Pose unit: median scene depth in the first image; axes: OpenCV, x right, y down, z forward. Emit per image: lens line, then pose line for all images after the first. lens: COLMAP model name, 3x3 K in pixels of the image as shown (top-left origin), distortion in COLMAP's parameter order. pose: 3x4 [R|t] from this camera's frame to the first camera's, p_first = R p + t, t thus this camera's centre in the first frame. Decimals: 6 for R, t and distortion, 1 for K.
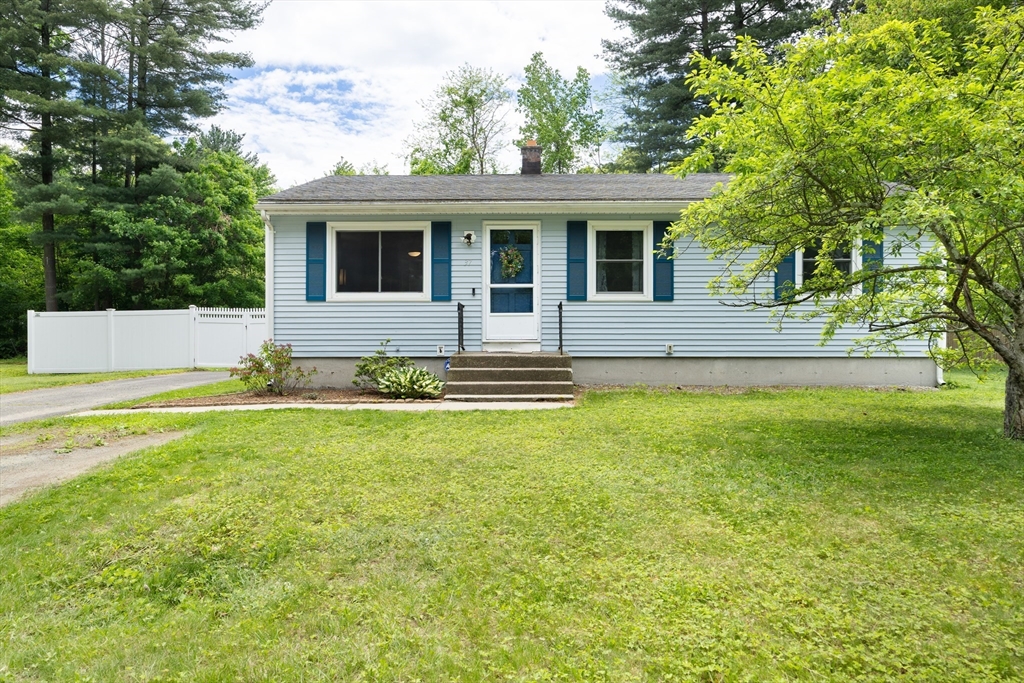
lens RADIAL K [[682.3, 0, 509.8], [0, 682.3, 340.9], [0, 0, 1]] dist [0.004544, 0.000756]
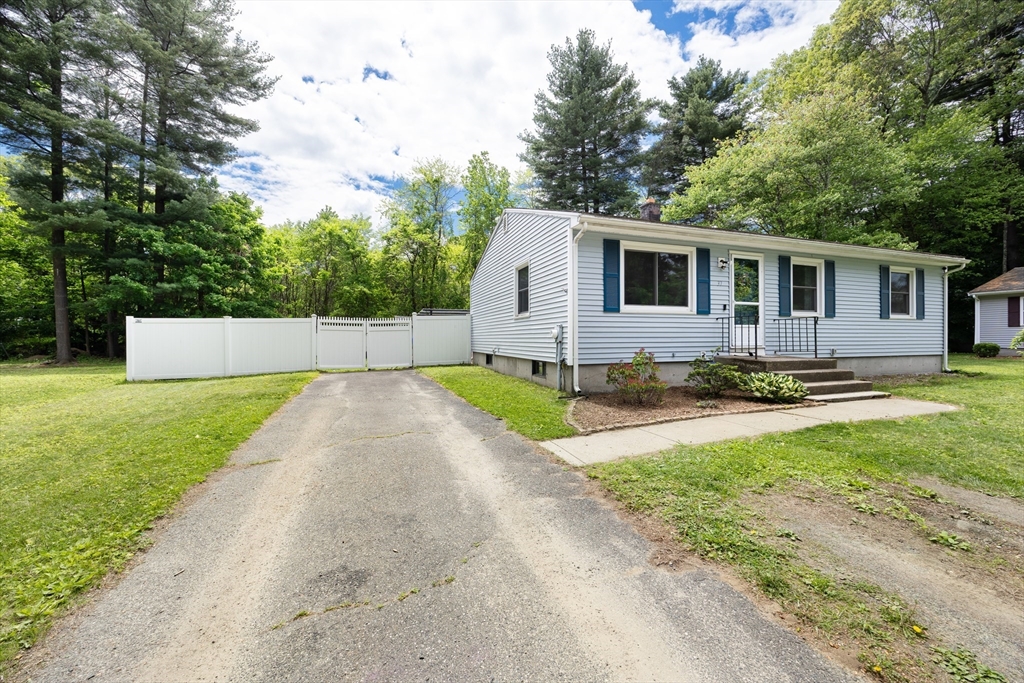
lens RADIAL K [[390.9, 0, 517.0], [0, 390.9, 339.2], [0, 0, 1]] dist [-0.003256, 0.000153]
pose [[0.932963, -0.002889, 0.359960, -0.649523], [0.003858, 0.999991, -0.001973, -0.014377], [-0.359951, 0.003230, 0.932966, 0.471046]]
